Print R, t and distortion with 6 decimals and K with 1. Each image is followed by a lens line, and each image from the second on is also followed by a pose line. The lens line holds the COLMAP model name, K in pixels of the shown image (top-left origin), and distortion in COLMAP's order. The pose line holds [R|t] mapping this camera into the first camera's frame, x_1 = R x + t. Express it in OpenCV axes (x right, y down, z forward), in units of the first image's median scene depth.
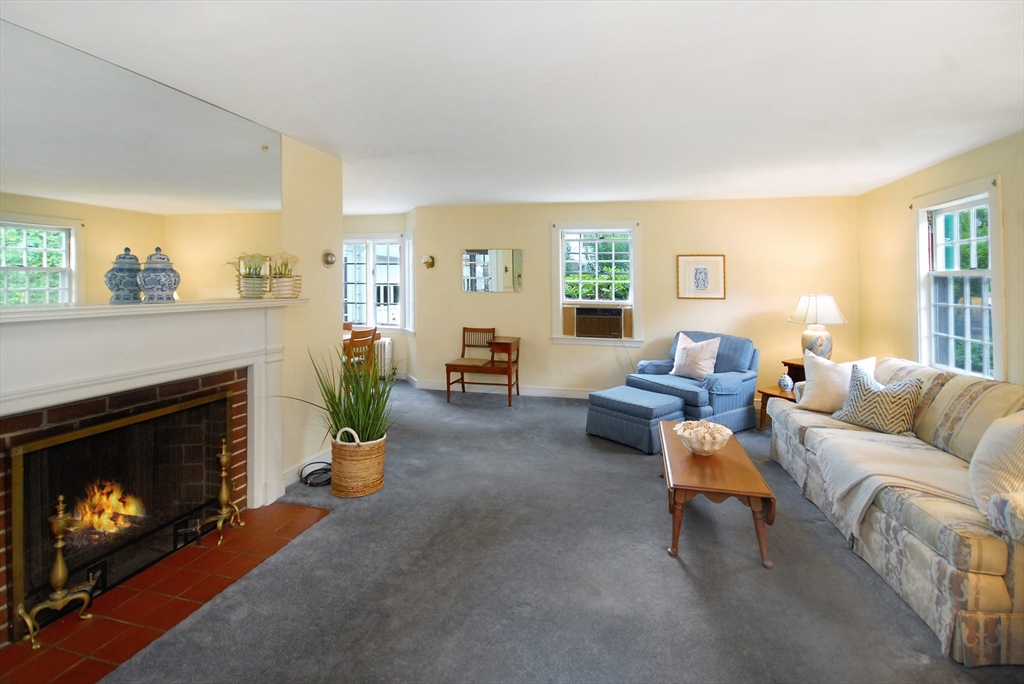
lens RADIAL K [[475.4, 0, 512.2], [0, 475.4, 281.0], [0, 0, 1]] dist [0.001076, 0.000148]
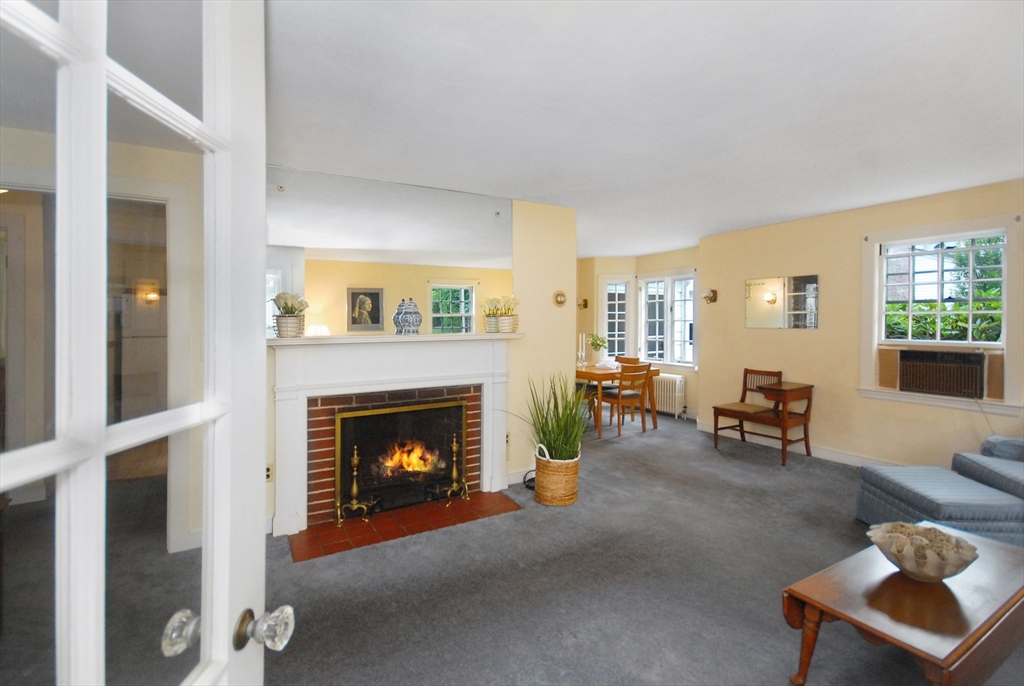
lens RADIAL K [[472.9, 0, 502.7], [0, 472.9, 328.6], [0, 0, 1]] dist [-0.001392, -0.000023]
pose [[0.693236, 0.000337, -0.720710, 0.411557], [0.015372, 0.999765, 0.015254, 0.005609], [0.720546, -0.021653, 0.693069, 0.129549]]
